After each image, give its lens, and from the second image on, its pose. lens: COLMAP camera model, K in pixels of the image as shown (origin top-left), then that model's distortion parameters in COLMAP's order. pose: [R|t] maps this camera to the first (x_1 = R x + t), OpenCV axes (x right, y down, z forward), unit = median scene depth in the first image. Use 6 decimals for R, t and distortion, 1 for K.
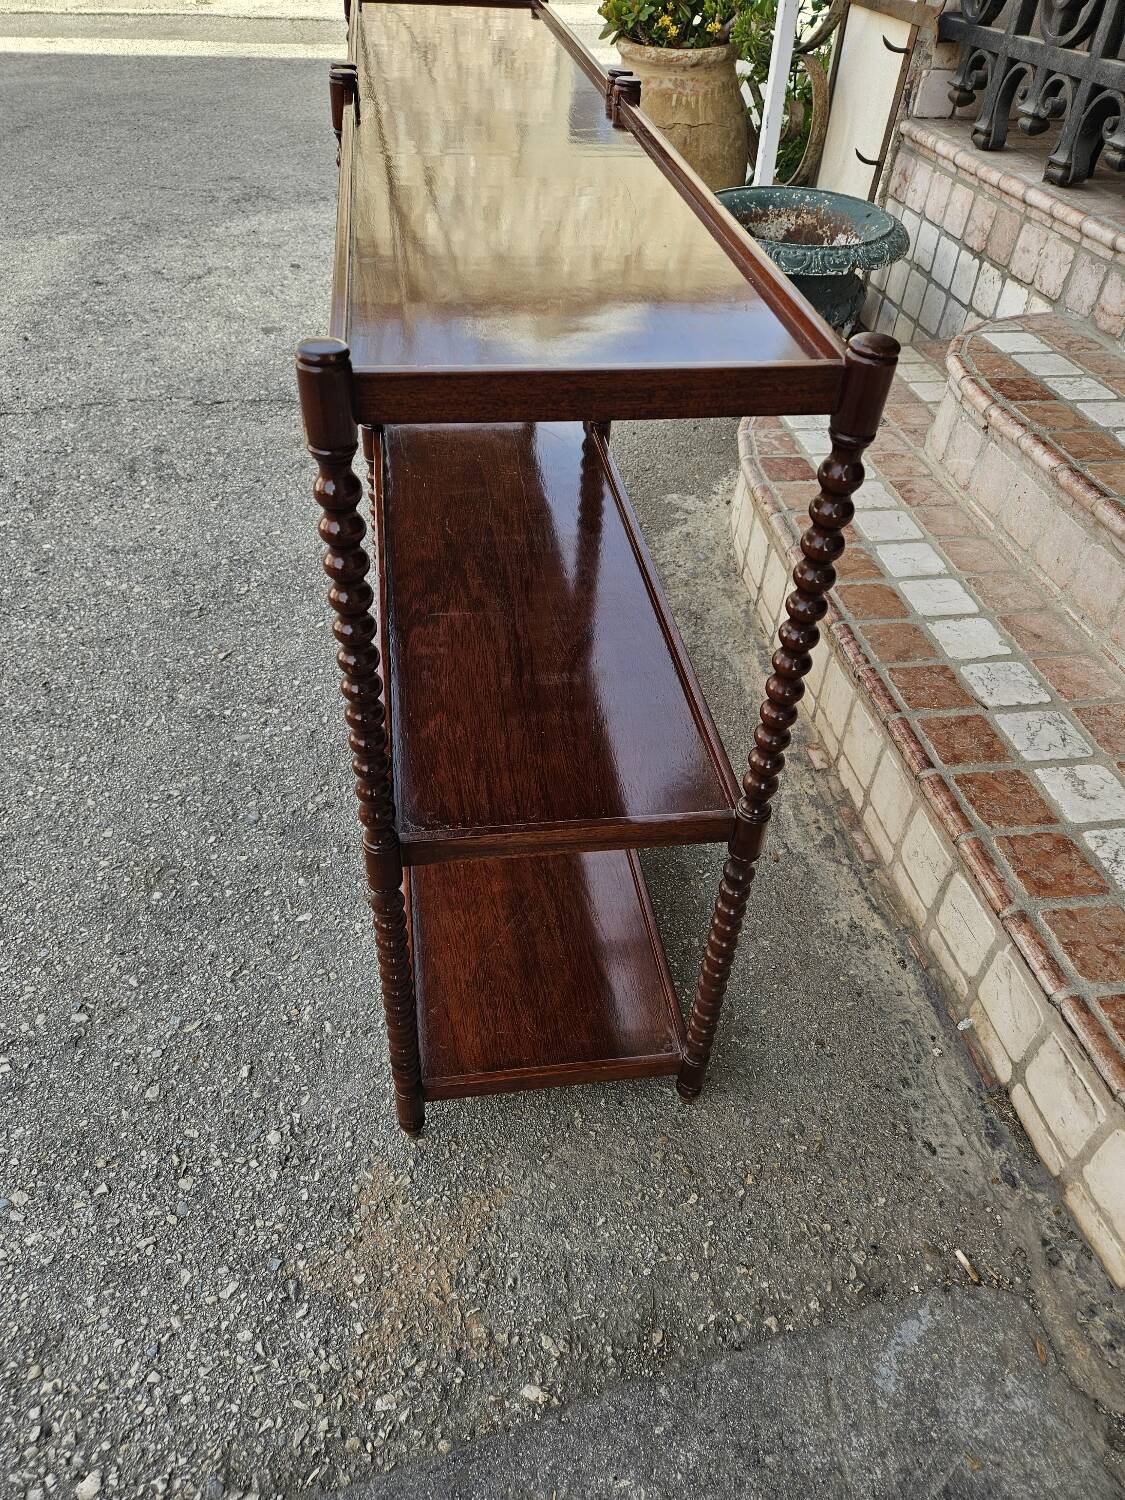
lens RADIAL K [[1004.2, 0, 541.8], [0, 1004.2, 734.1], [0, 0, 1]] dist [0.071370, -0.058732]
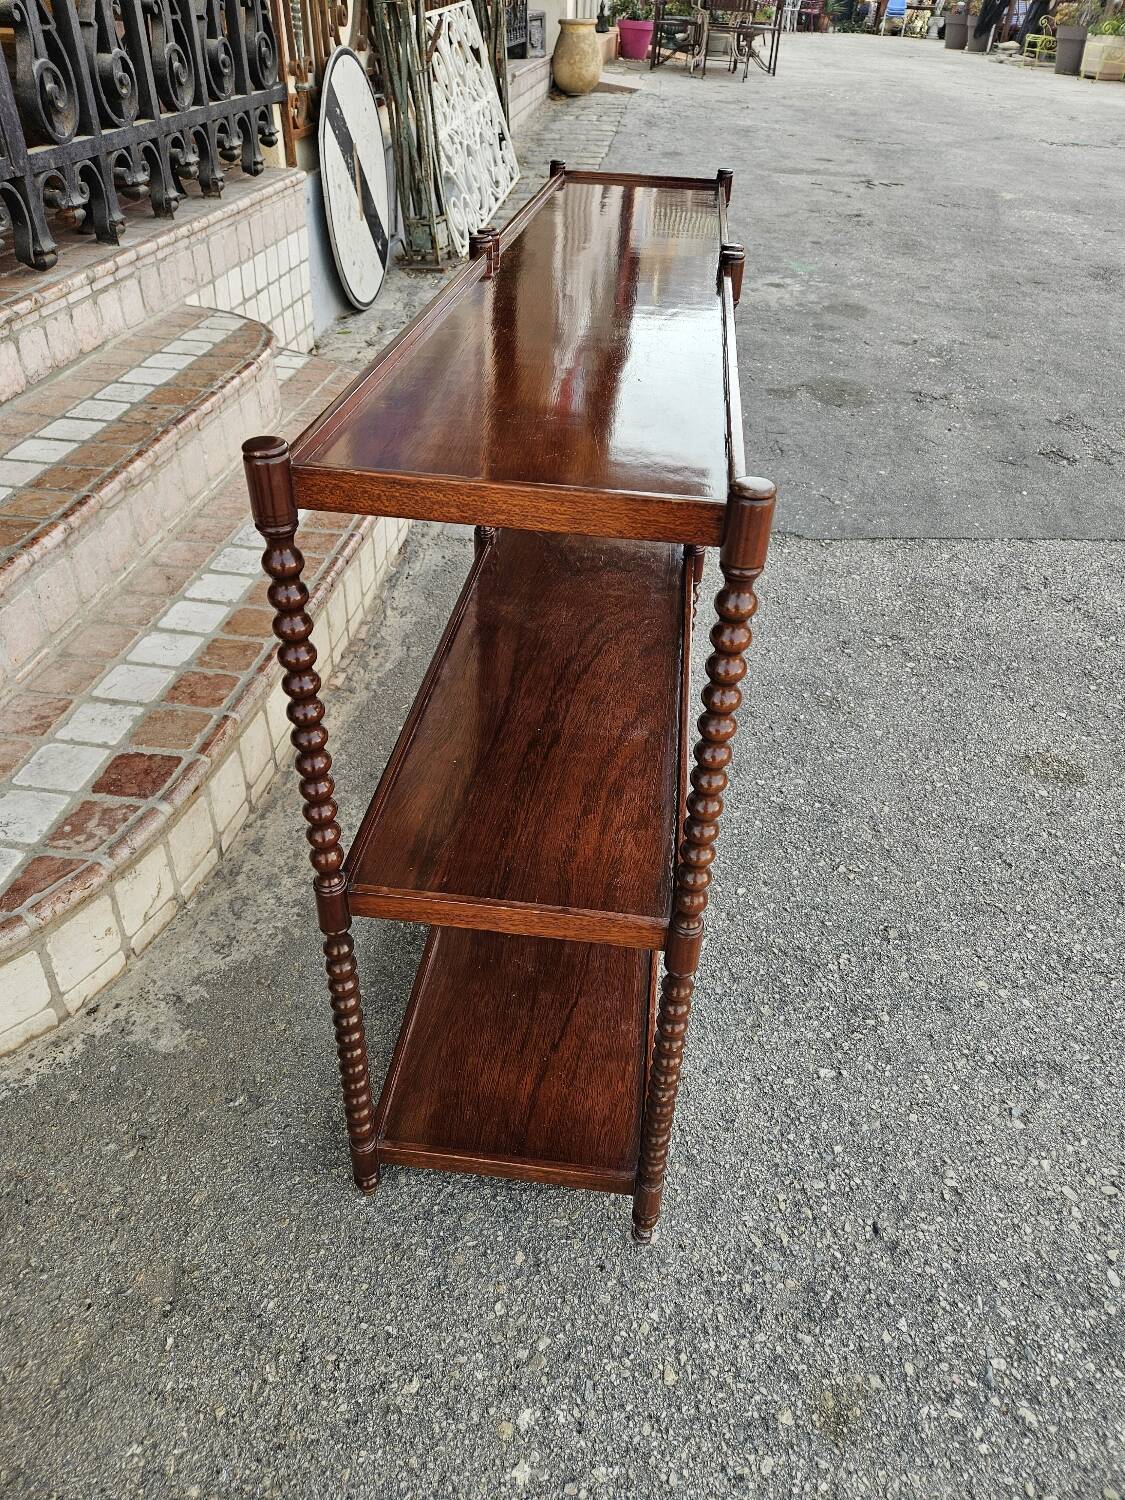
lens RADIAL K [[1004.2, 0, 564.8], [0, 1004.2, 731.6], [0, 0, 1]] dist [0.071370, -0.058732]
pose [[-0.967388, -0.202244, 0.152508, -0.224077], [0.104272, 0.230742, 0.967412, -1.253277], [-0.230843, 0.951764, -0.202128, 1.362370]]
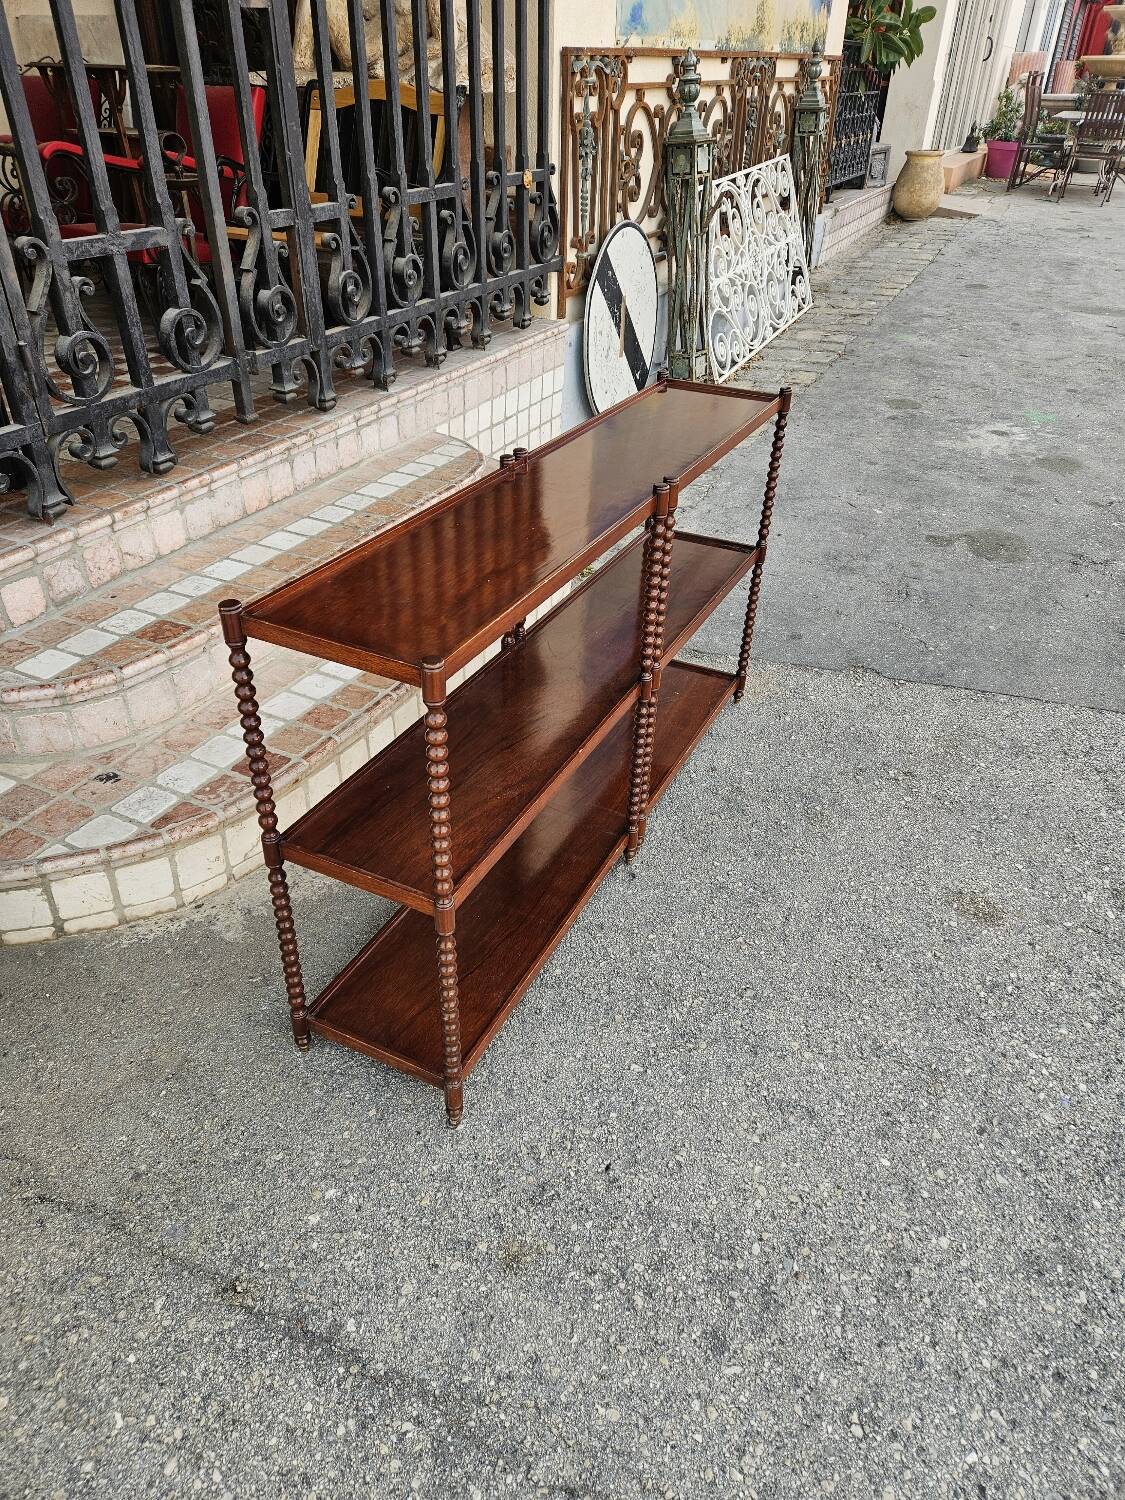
lens RADIAL K [[1004.2, 0, 566.9], [0, 1004.2, 736.9], [0, 0, 1]] dist [0.071370, -0.058732]
pose [[-0.831696, -0.353559, 0.428108, -0.689513], [0.320124, 0.324636, 0.890018, -1.542075], [-0.453654, 0.877272, -0.156816, 1.291971]]
